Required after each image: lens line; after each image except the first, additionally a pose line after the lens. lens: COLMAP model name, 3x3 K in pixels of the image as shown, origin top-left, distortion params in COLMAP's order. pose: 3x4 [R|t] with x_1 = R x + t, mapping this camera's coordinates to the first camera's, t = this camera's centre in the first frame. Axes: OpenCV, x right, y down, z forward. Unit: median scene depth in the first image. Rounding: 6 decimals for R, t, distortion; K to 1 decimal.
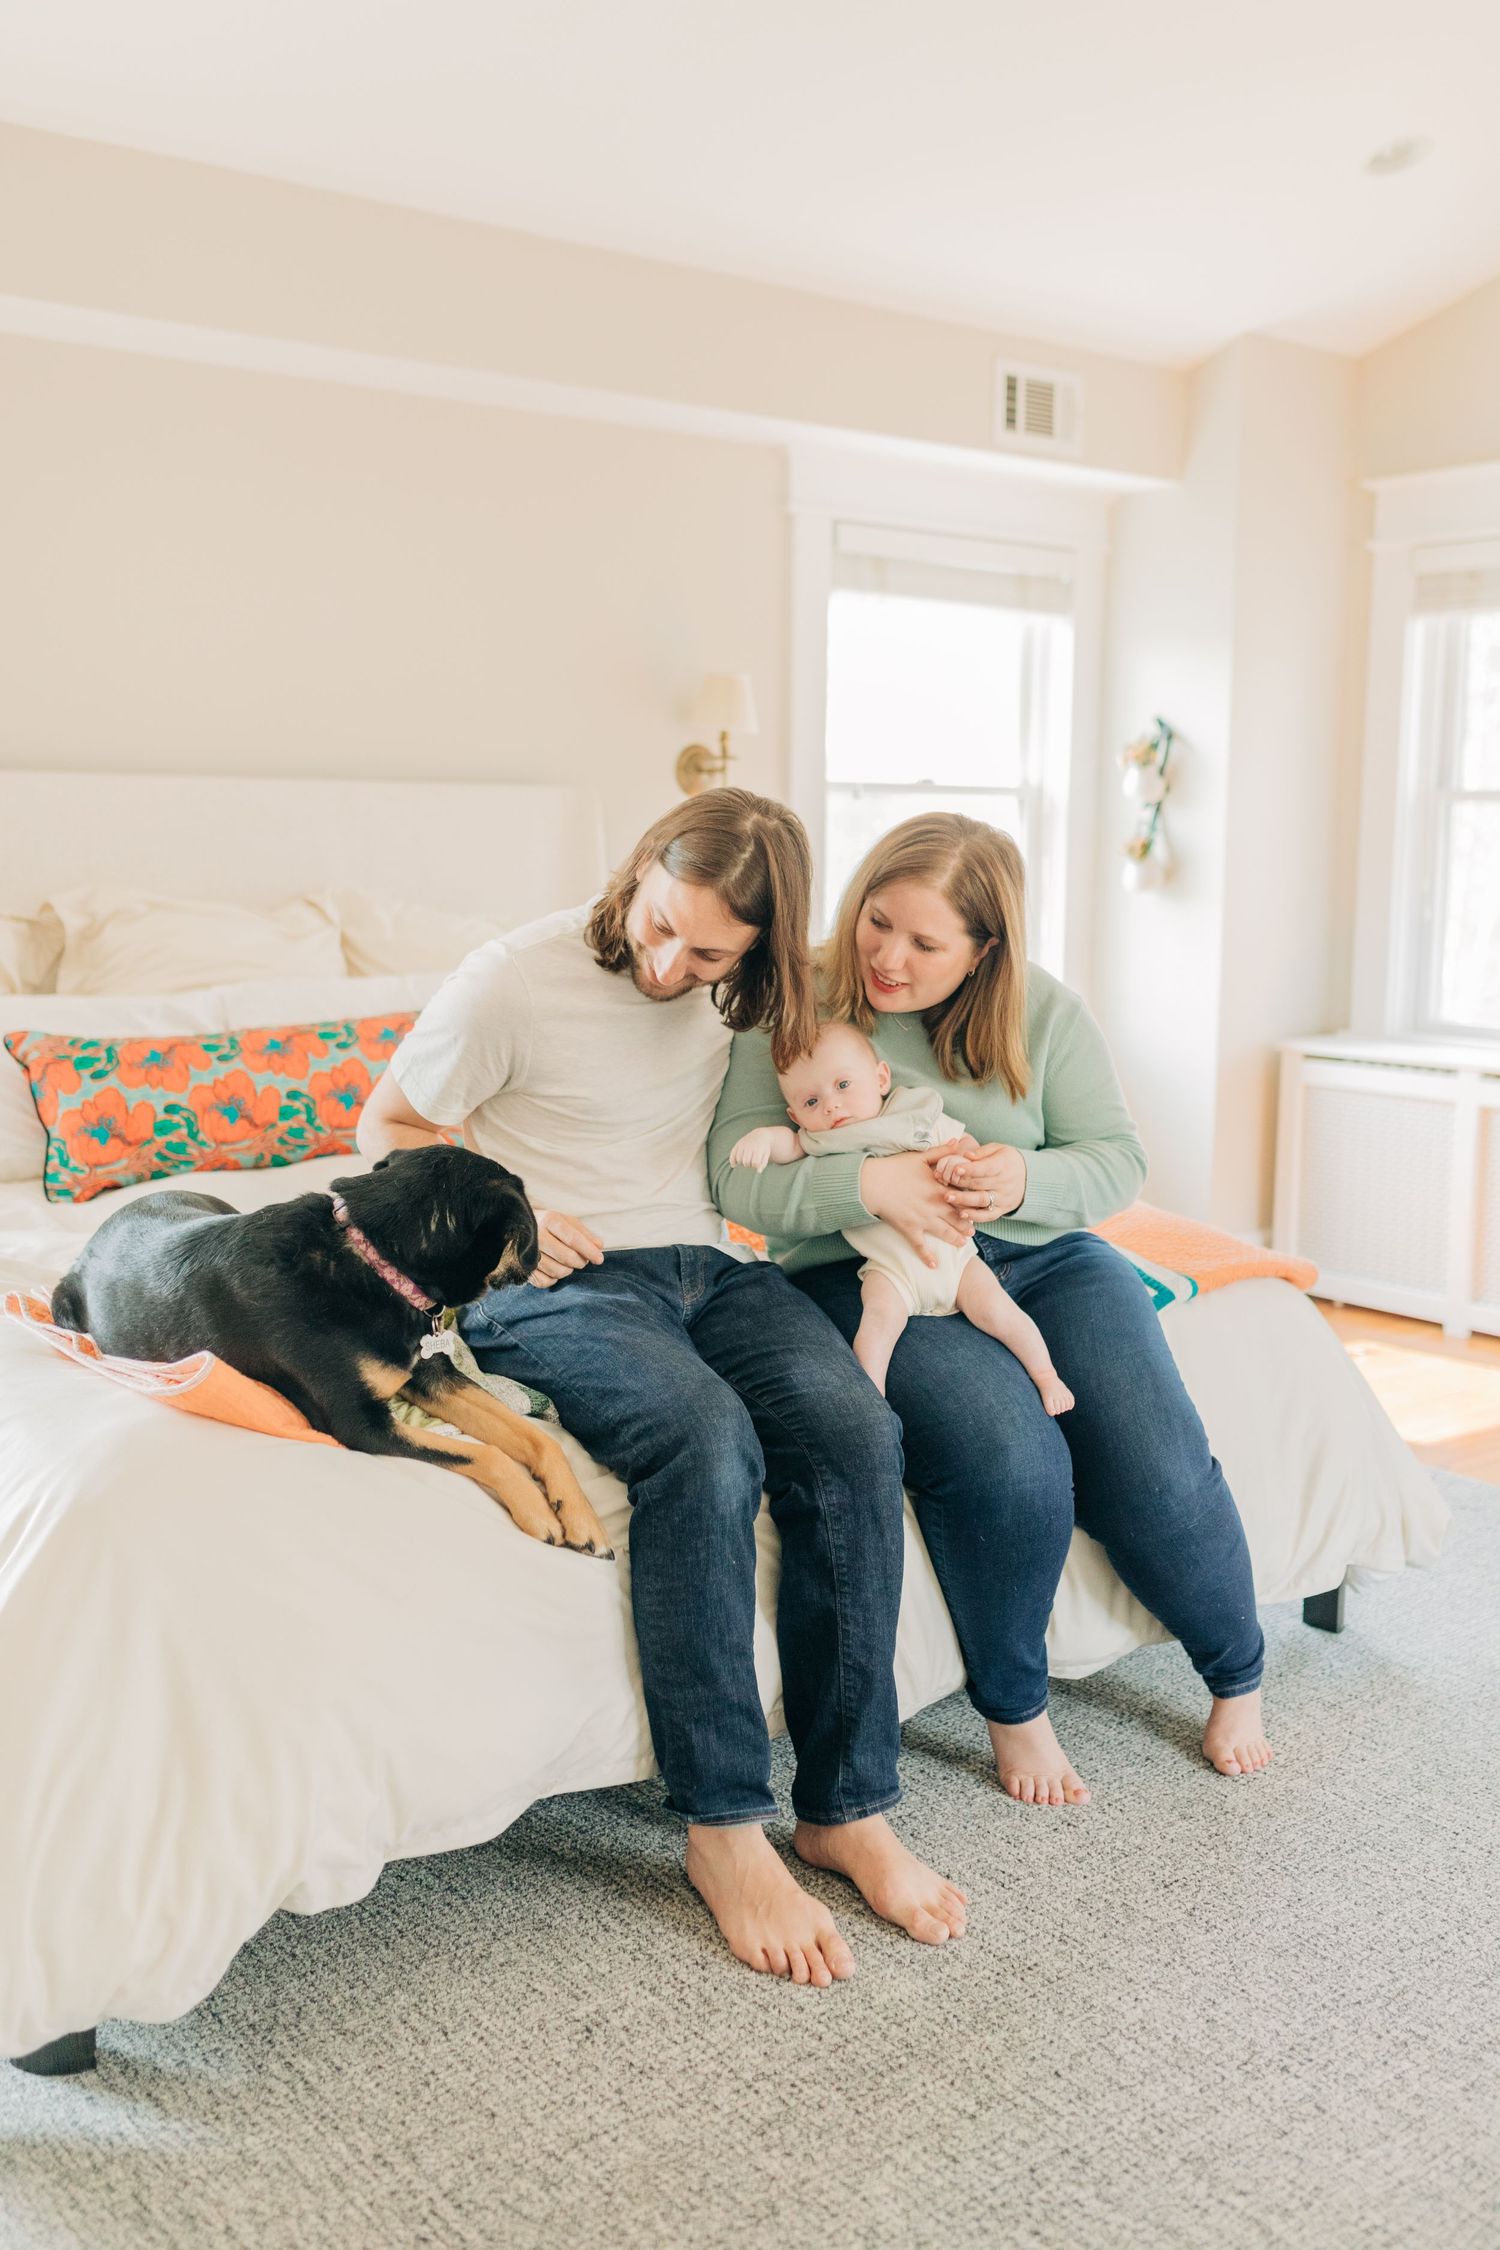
lens RADIAL K [[2124.7, 0, 750.0], [0, 2124.7, 1125.0], [0, 0, 1]] dist [-0.017373, 0.006231]
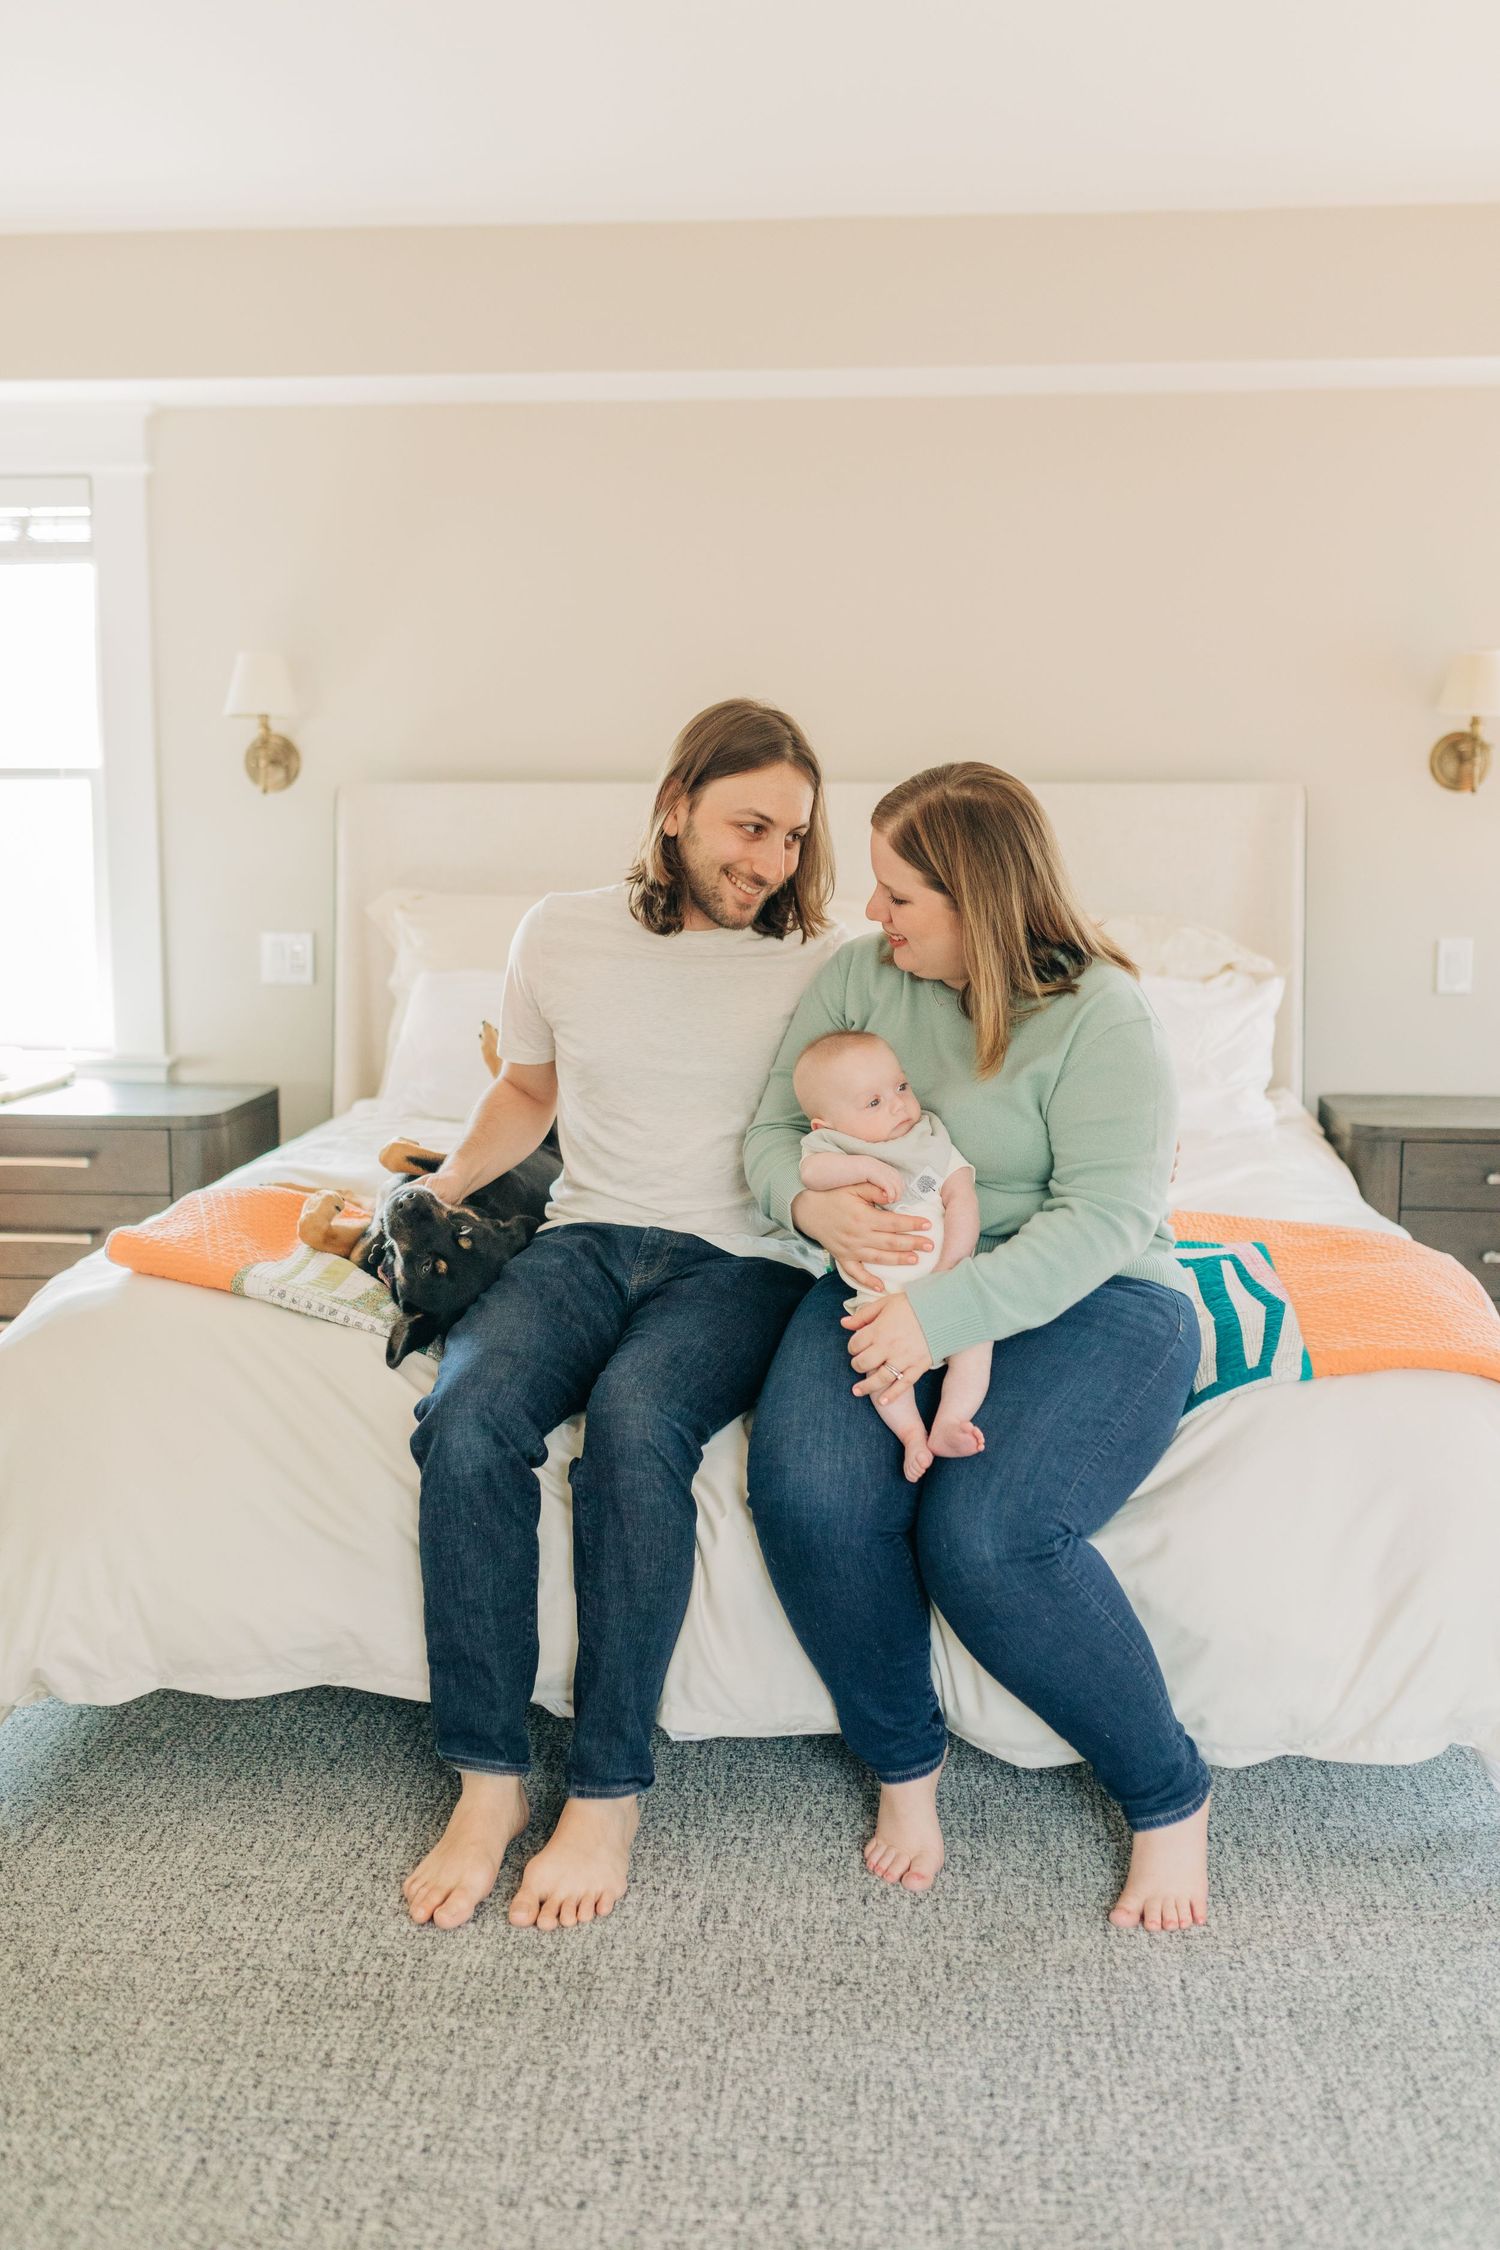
lens RADIAL K [[2140.1, 0, 759.1], [0, 2140.1, 1120.0], [0, 0, 1]] dist [0.001539, -0.006208]
pose [[0.738989, 0.074397, -0.669597, 0.743021], [-0.085283, 0.996219, 0.016565, -0.013570], [0.668298, 0.044864, 0.742540, 0.291787]]
